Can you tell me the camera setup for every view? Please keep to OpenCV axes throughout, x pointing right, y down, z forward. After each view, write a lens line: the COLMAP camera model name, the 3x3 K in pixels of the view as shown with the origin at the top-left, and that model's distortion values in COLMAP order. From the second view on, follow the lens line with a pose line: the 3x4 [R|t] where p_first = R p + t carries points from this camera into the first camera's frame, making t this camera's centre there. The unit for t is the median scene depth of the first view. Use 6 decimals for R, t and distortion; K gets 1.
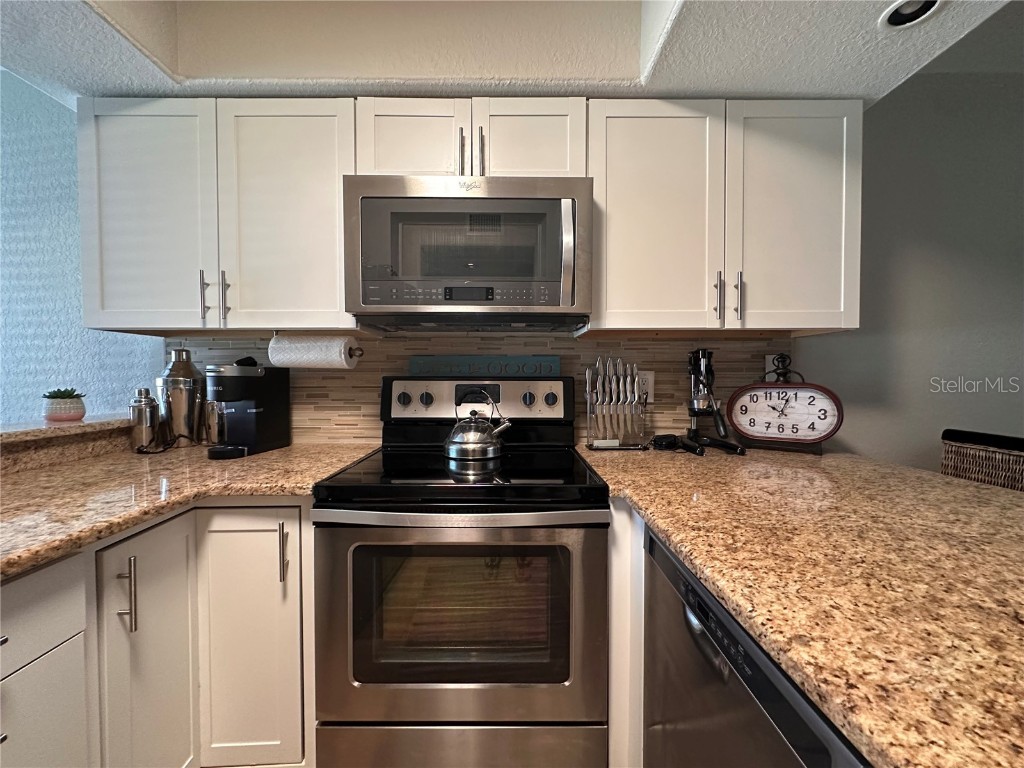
lens RADIAL K [[409.4, 0, 511.4], [0, 409.4, 385.5], [0, 0, 1]] dist [-0.005866, 0.001721]
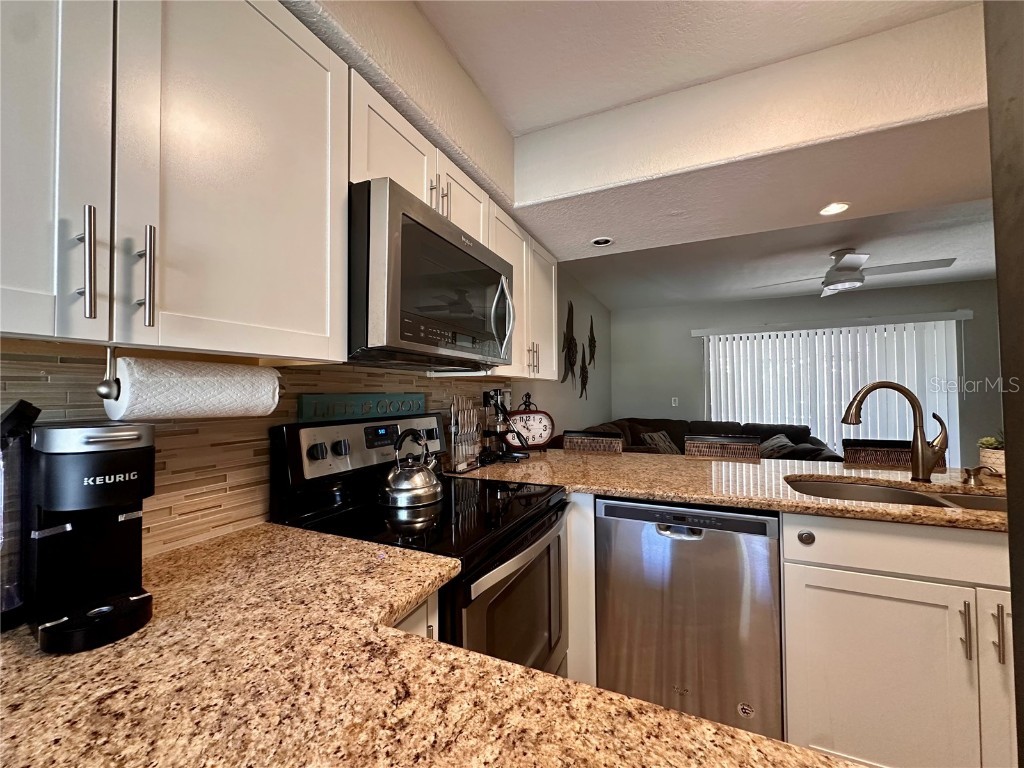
lens RADIAL K [[409.4, 0, 511.5], [0, 409.4, 384.1], [0, 0, 1]] dist [-0.005866, 0.001721]
pose [[0.417220, 0.017455, 0.908638, -0.896190], [0.029453, 0.999031, -0.032716, -0.064042], [-0.908328, 0.040412, 0.416302, 0.396474]]
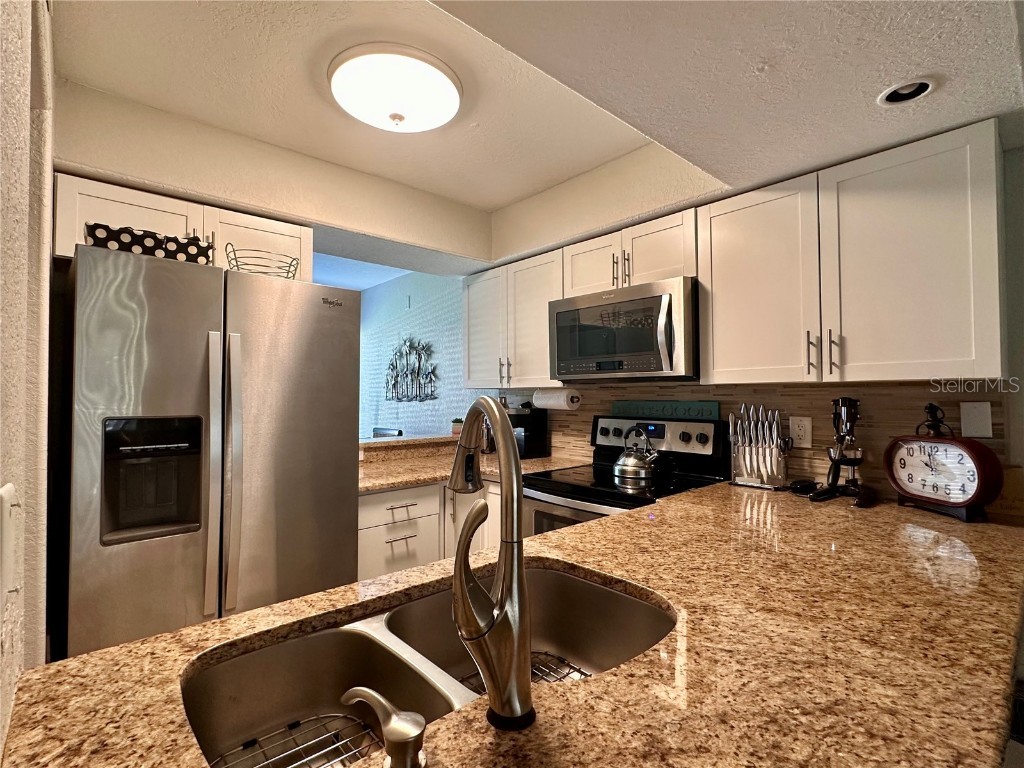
lens RADIAL K [[488.6, 0, 510.3], [0, 488.6, 387.4], [0, 0, 1]] dist [-0.004208, 0.000639]
pose [[0.664655, -0.013366, -0.747031, 0.892948], [-0.014868, 0.999405, -0.031111, -0.070968], [0.747002, 0.031785, 0.664061, -0.429177]]
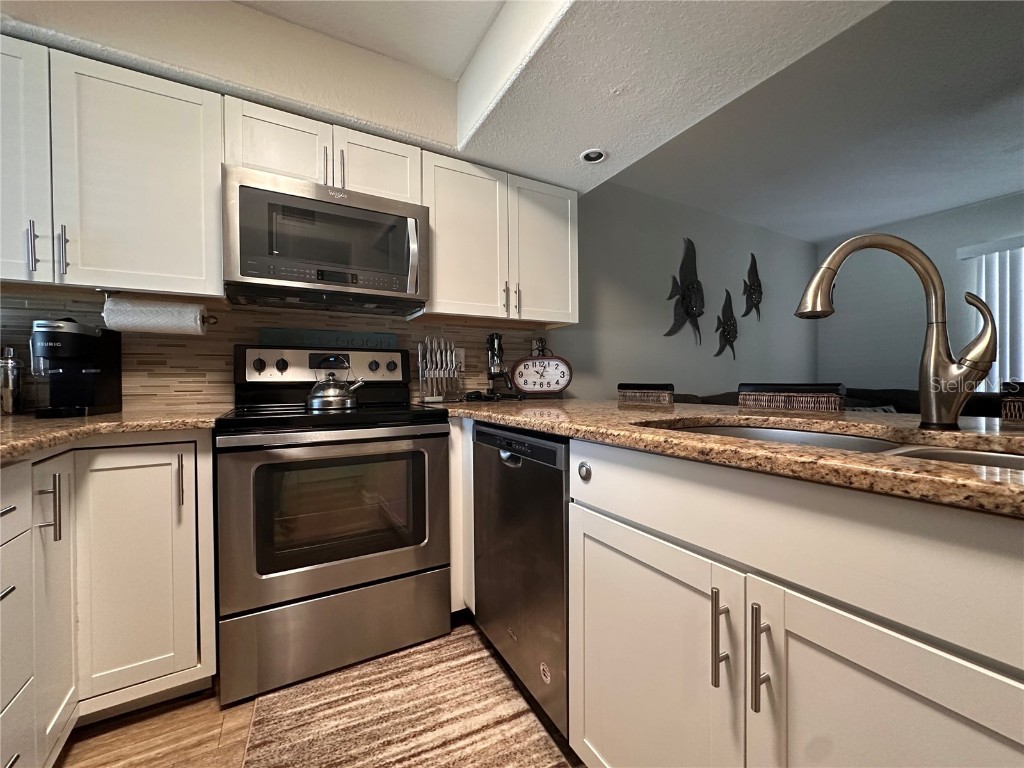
lens RADIAL K [[409.4, 0, 511.7], [0, 409.4, 385.1], [0, 0, 1]] dist [-0.005866, 0.001721]
pose [[0.874132, -0.012399, 0.485530, -0.225230], [0.019886, 0.999749, -0.010272, 0.127591], [-0.485281, 0.018635, 0.874159, -0.353444]]
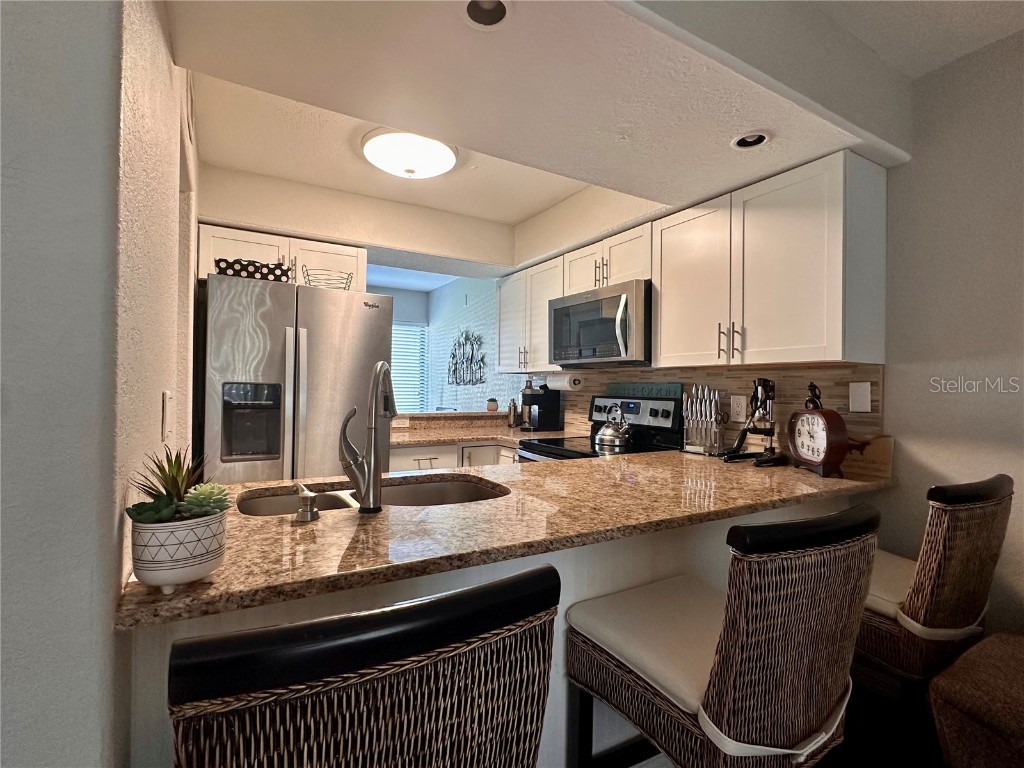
lens RADIAL K [[488.6, 0, 511.2], [0, 488.6, 386.7], [0, 0, 1]] dist [-0.004208, 0.000639]
pose [[0.504086, 0.007217, -0.863623, 1.459823], [-0.035043, 0.999313, -0.012103, -0.024704], [0.862942, 0.036365, 0.503992, -0.374351]]
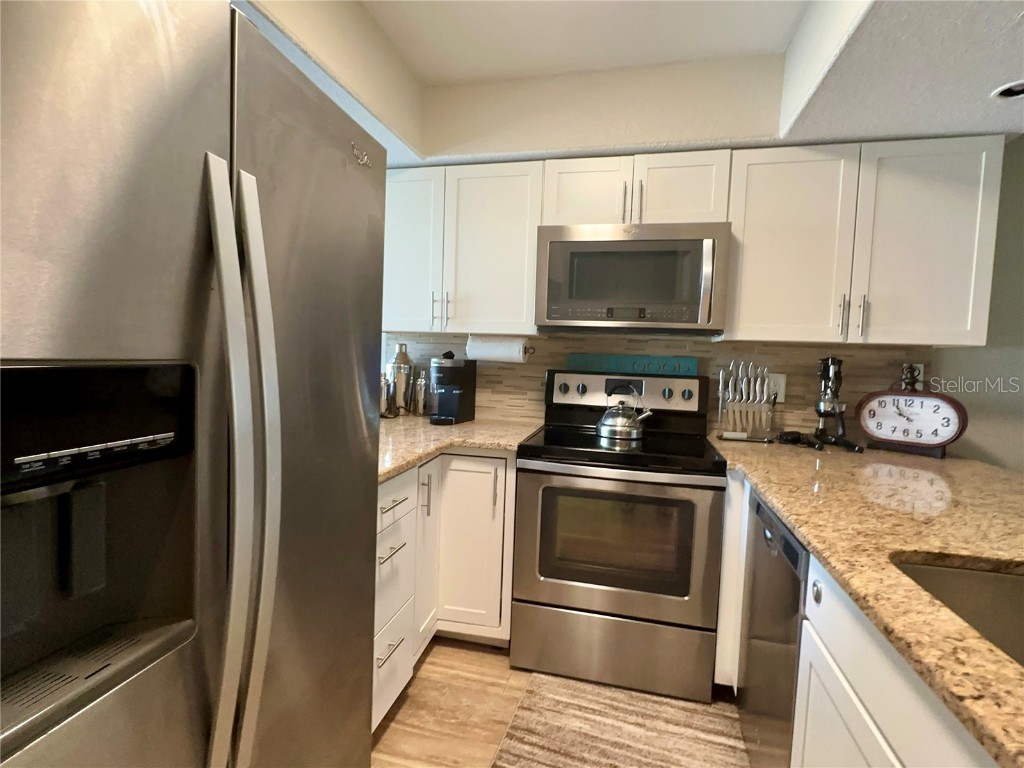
lens RADIAL K [[505.0, 0, 511.5], [0, 505.0, 385.6], [0, 0, 1]] dist [-0.003828, 0.000737]
pose [[0.969119, 0.049191, -0.241635, -0.049565], [-0.040260, 0.998316, 0.041764, -0.037378], [0.243283, -0.030746, 0.969468, -0.602370]]
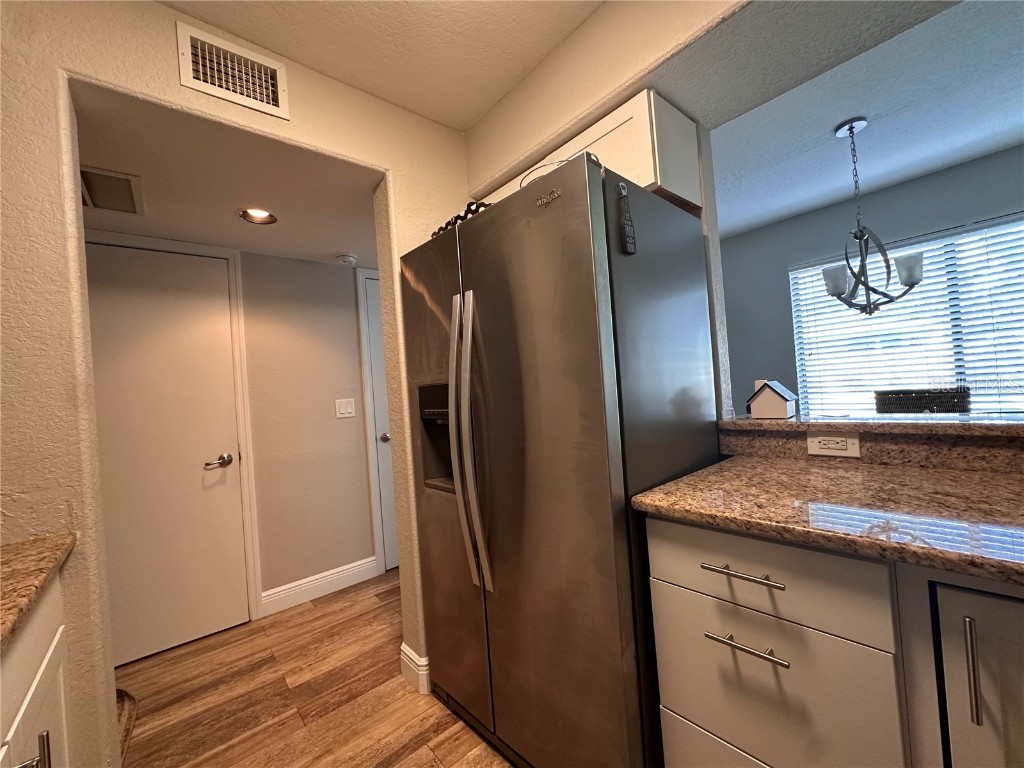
lens RADIAL K [[409.4, 0, 513.2], [0, 409.4, 384.3], [0, 0, 1]] dist [-0.005866, 0.001721]
pose [[-0.758068, 0.049019, -0.650331, 0.065877], [0.059049, 0.998235, 0.006412, -0.021179], [0.649497, -0.033541, -0.759624, 0.620568]]
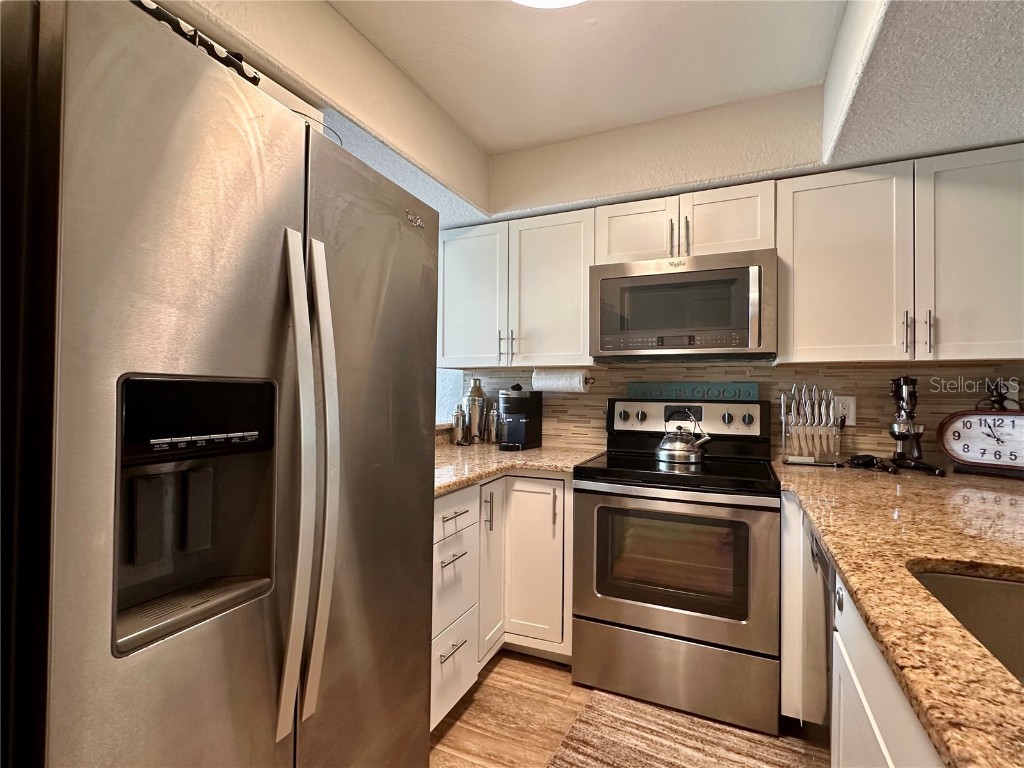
lens RADIAL K [[488.6, 0, 510.8], [0, 488.6, 388.6], [0, 0, 1]] dist [-0.004208, 0.000639]
pose [[0.906211, 0.004708, -0.422799, 0.079762], [-0.017931, 0.999466, -0.027305, -0.005349], [0.422444, 0.032325, 0.905812, -0.648232]]
